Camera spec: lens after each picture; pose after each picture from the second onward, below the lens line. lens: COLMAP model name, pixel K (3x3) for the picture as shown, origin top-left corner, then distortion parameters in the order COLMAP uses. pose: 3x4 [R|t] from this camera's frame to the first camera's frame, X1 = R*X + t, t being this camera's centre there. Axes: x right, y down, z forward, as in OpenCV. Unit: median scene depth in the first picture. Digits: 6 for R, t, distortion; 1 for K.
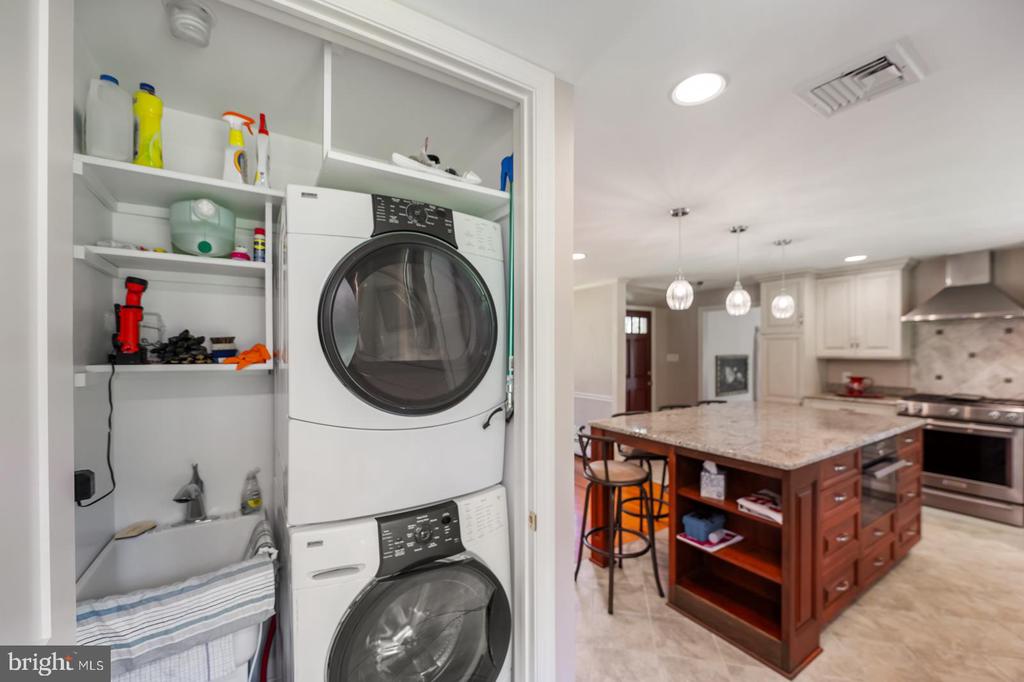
lens RADIAL K [[418.5, 0, 511.1], [0, 418.5, 351.8], [0, 0, 1]] dist [-0.002539, -0.000370]
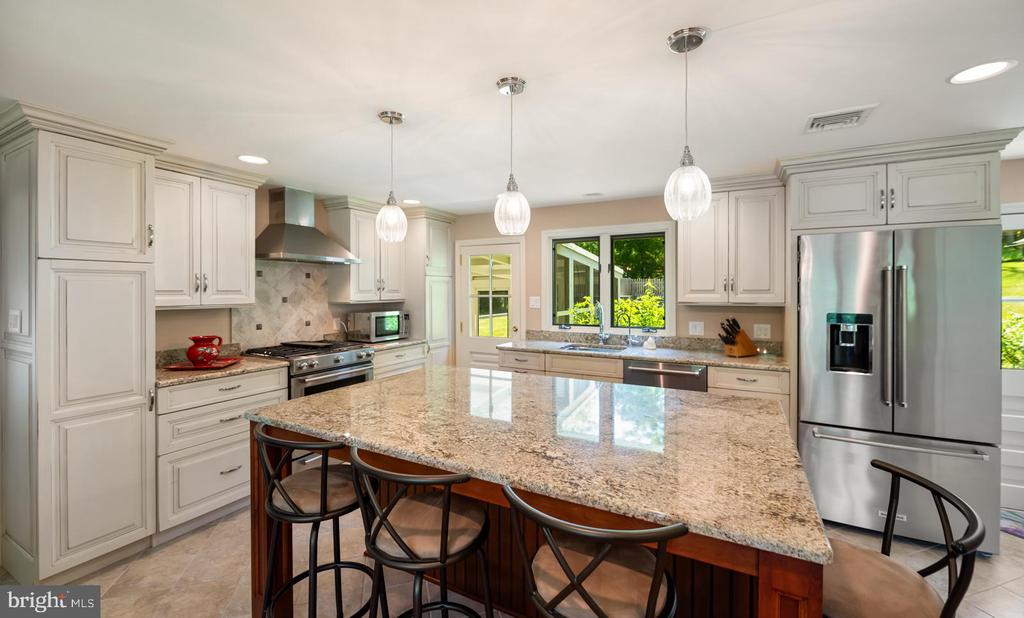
lens RADIAL K [[422.4, 0, 523.6], [0, 422.4, 290.4], [0, 0, 1]] dist [-0.007950, -0.000257]
pose [[-0.491260, 0.002561, 0.871009, 0.019573], [0.006874, 0.999976, 0.000937, -0.009720], [-0.870986, 0.006448, -0.491266, 0.951539]]
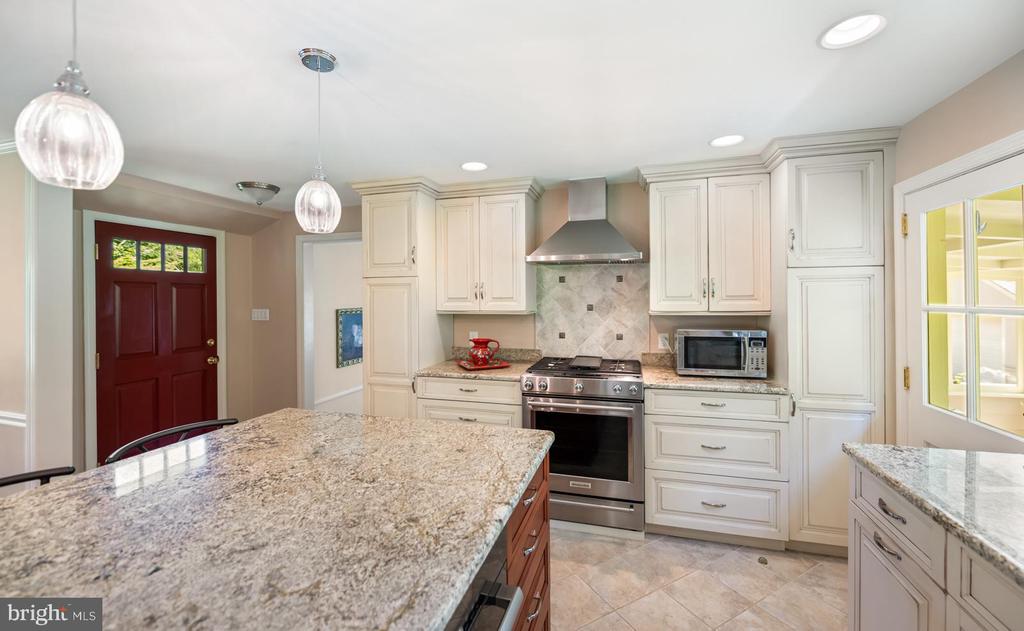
lens RADIAL K [[414.4, 0, 513.3], [0, 414.4, 299.4], [0, 0, 1]] dist [-0.008892, -0.000361]
pose [[0.762412, -0.005178, 0.647071, 0.438703], [0.008352, 0.999963, -0.001839, -0.007640], [-0.647037, 0.006806, 0.762428, 0.451981]]
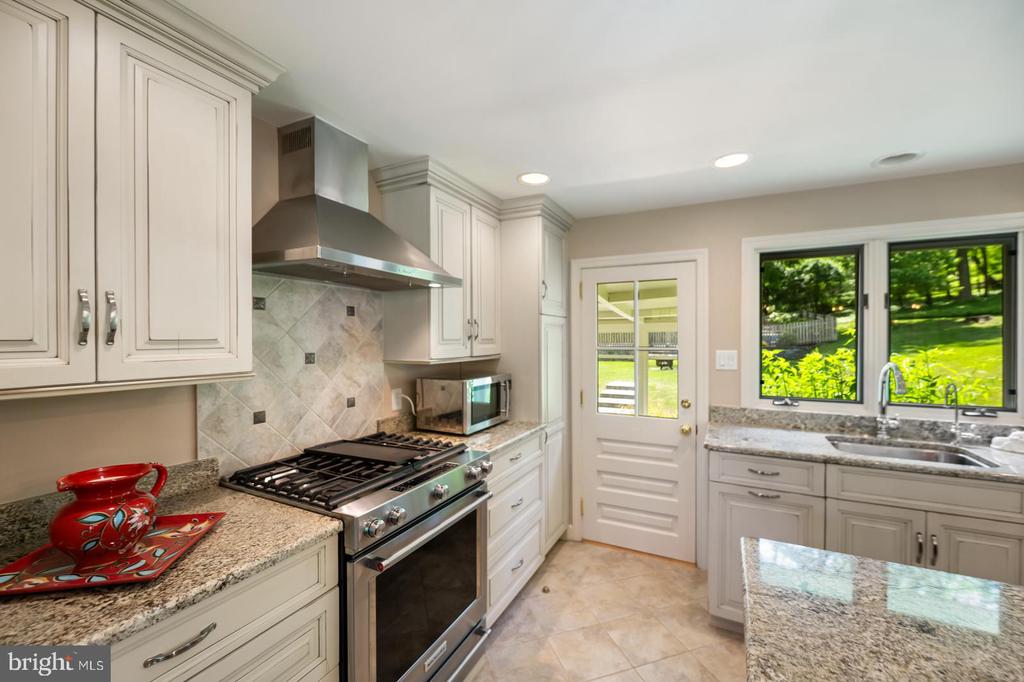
lens RADIAL K [[418.5, 0, 518.7], [0, 418.5, 342.4], [0, 0, 1]] dist [-0.002539, -0.000370]
pose [[-0.509420, -0.005682, 0.860499, 0.560127], [0.005392, 0.999937, 0.009795, -0.012376], [-0.860501, 0.009630, -0.509357, 0.989408]]
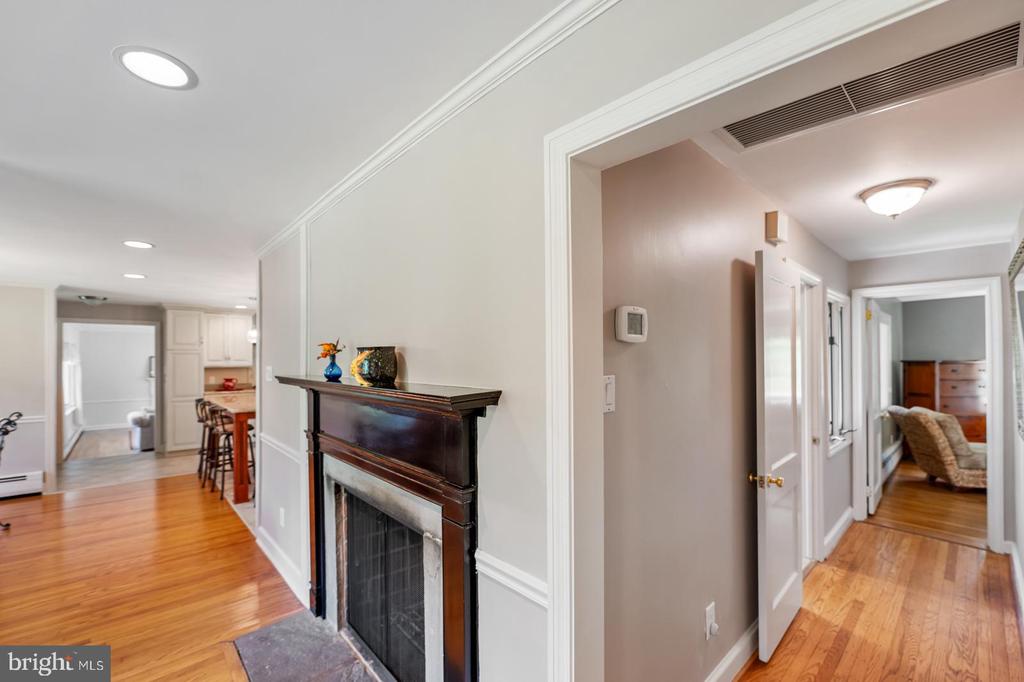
lens RADIAL K [[427.1, 0, 511.0], [0, 427.1, 351.8], [0, 0, 1]] dist [-0.011974, -0.000067]
pose [[-0.167421, 0.018075, 0.985720, -1.013994], [0.013389, 0.999781, -0.016059, -0.001779], [-0.985795, 0.010509, -0.167626, 0.227363]]
